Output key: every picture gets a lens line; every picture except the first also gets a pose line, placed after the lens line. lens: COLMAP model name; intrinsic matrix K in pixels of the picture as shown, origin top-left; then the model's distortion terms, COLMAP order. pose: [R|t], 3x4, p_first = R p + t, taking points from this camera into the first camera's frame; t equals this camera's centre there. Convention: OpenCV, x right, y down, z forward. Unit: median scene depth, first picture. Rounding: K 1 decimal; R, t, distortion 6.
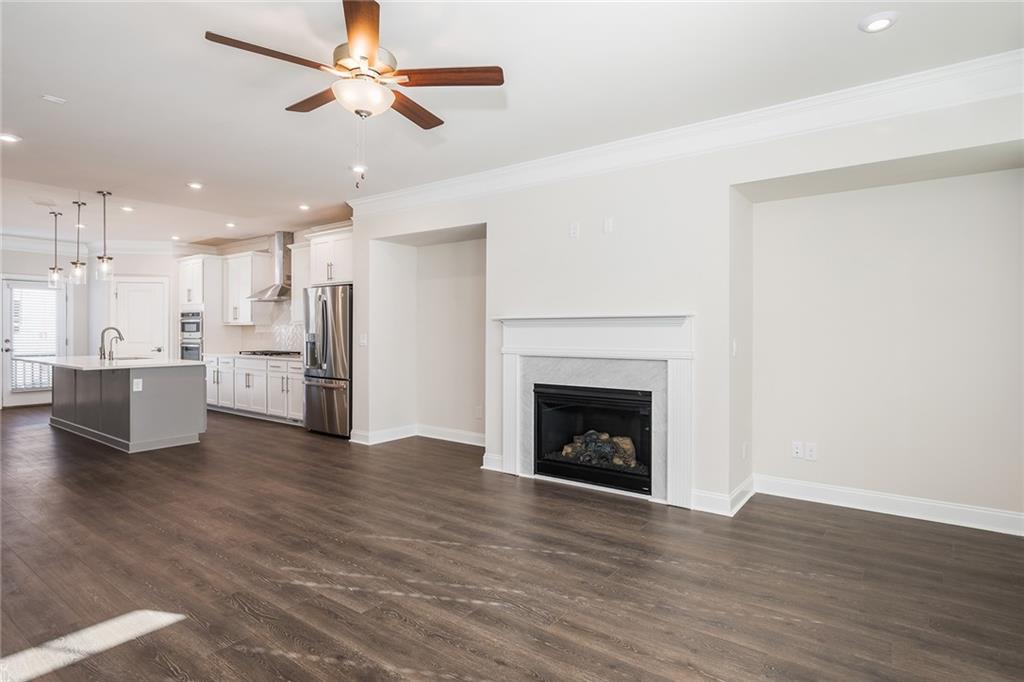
lens RADIAL K [[534.0, 0, 507.7], [0, 534.0, 329.9], [0, 0, 1]] dist [-0.001817, 0.000317]
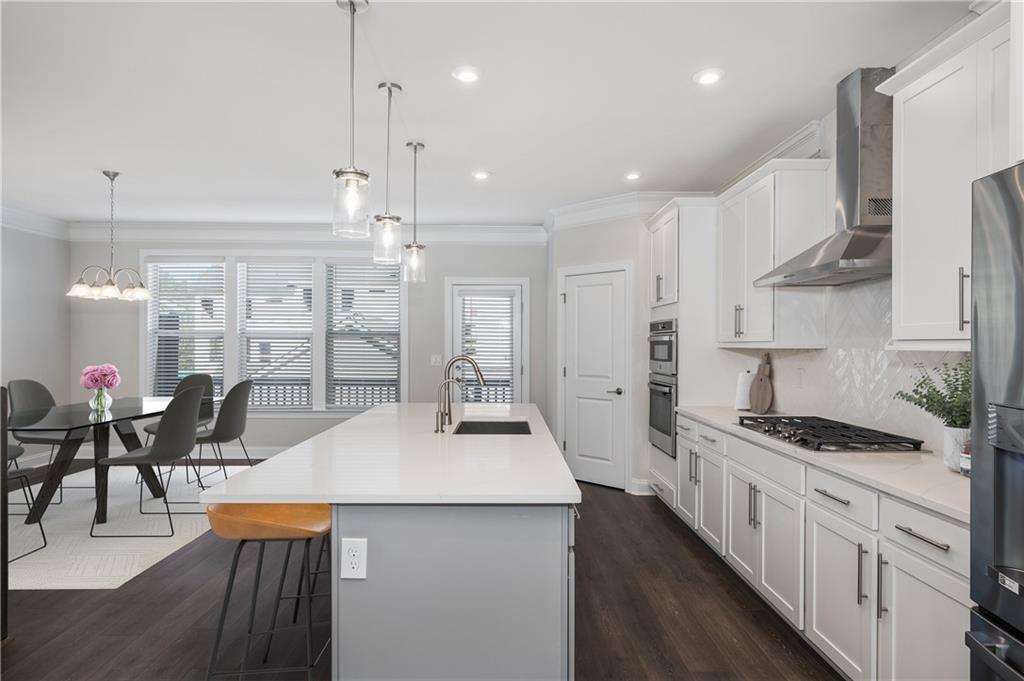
lens RADIAL K [[590.3, 0, 512.9], [0, 590.3, 349.9], [0, 0, 1]] dist [-0.001029, -0.000519]
pose [[0.606498, 0.008624, -0.795038, -0.264770], [-0.002200, 0.999956, 0.009168, -0.012592], [0.795082, -0.003812, 0.606490, 0.615845]]
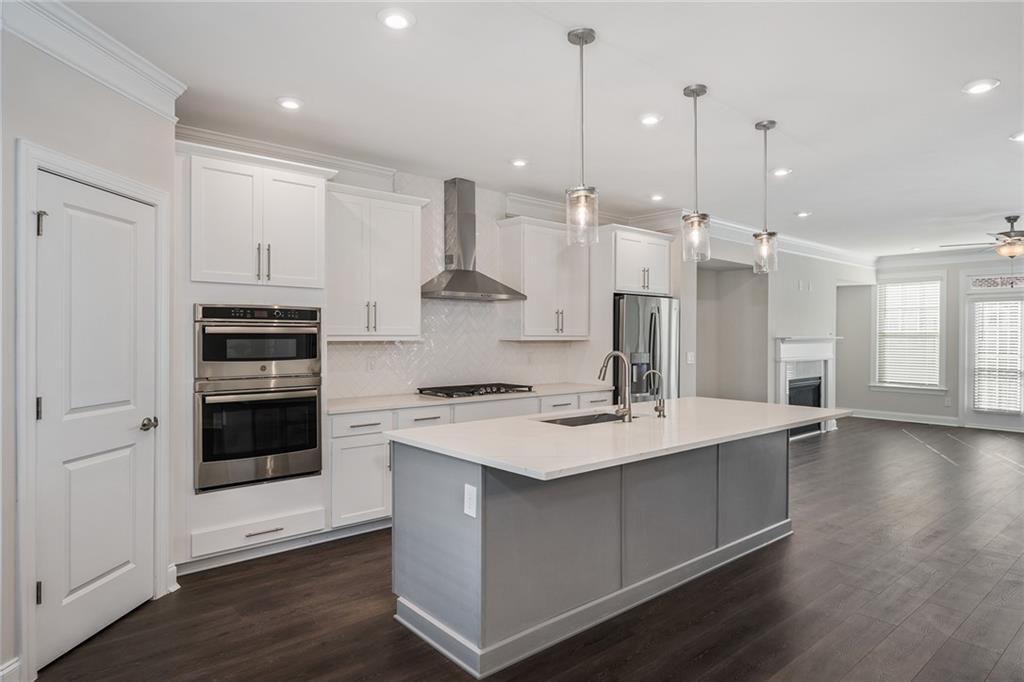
lens RADIAL K [[590.3, 0, 512.9], [0, 590.3, 350.4], [0, 0, 1]] dist [-0.001029, -0.000519]
pose [[0.224828, -0.020984, 0.974172, -1.072227], [0.001069, 0.999773, 0.021288, -0.012989], [-0.974398, -0.003745, 0.224800, 0.824336]]
